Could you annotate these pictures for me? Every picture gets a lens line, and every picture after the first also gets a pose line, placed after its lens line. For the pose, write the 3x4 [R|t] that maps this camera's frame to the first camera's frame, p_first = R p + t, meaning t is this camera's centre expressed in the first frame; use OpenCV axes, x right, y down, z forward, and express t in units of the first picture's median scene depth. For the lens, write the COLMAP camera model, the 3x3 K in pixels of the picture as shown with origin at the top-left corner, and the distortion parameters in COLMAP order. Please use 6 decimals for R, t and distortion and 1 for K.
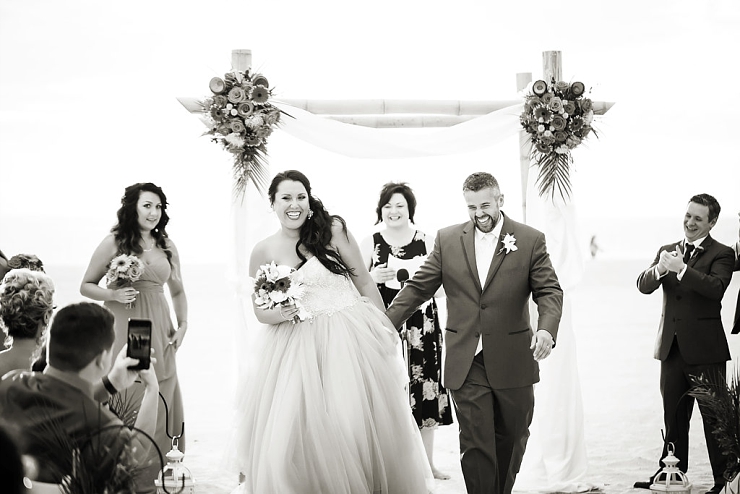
lens RADIAL K [[2146.3, 0, 370.8], [0, 2146.3, 248.2], [0, 0, 1]] dist [-0.569555, 0.000000]
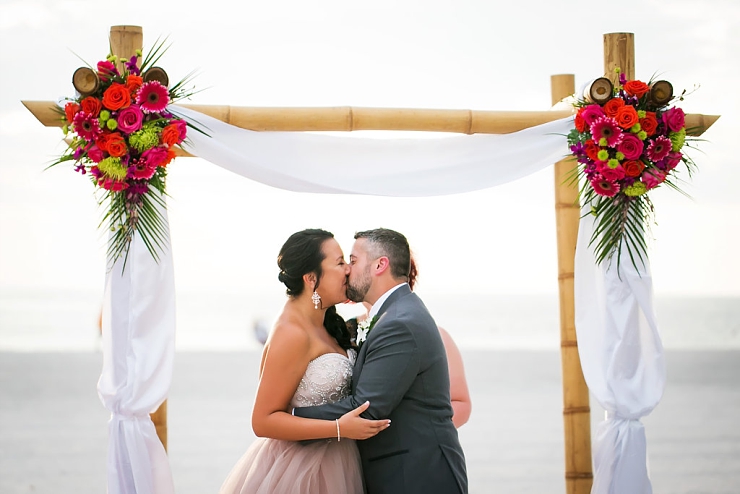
lens RADIAL K [[2146.3, 0, 368.8], [0, 2146.3, 246.3], [0, 0, 1]] dist [-0.569555, 0.000000]
pose [[0.999696, 0.010894, 0.022138, -0.002292], [-0.010223, 0.999491, -0.030217, -0.009938], [-0.022456, 0.029982, 0.999298, 0.377644]]
